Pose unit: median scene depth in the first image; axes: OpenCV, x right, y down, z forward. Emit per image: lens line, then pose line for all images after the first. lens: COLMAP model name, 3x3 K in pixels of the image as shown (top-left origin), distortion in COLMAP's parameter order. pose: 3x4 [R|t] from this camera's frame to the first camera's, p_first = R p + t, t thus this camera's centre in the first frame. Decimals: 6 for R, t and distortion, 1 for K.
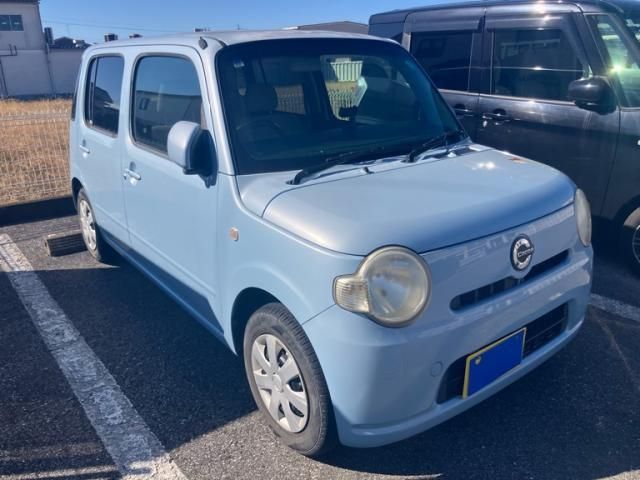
lens RADIAL K [[532.6, 0, 319.1], [0, 532.6, 236.9], [0, 0, 1]] dist [0.083772, -0.102378]
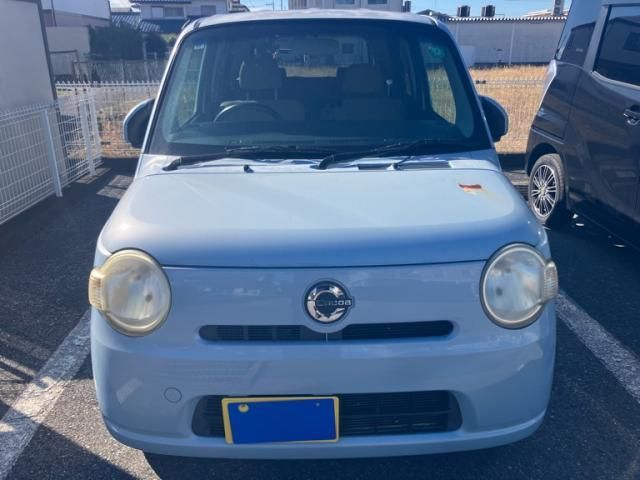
lens RADIAL K [[532.6, 0, 319.1], [0, 532.6, 236.9], [0, 0, 1]] dist [0.083772, -0.102378]
pose [[0.802792, 0.225296, -0.552057, 0.731670], [-0.199290, 0.974005, 0.107691, -0.136749], [0.561968, 0.023566, 0.826823, 0.327905]]
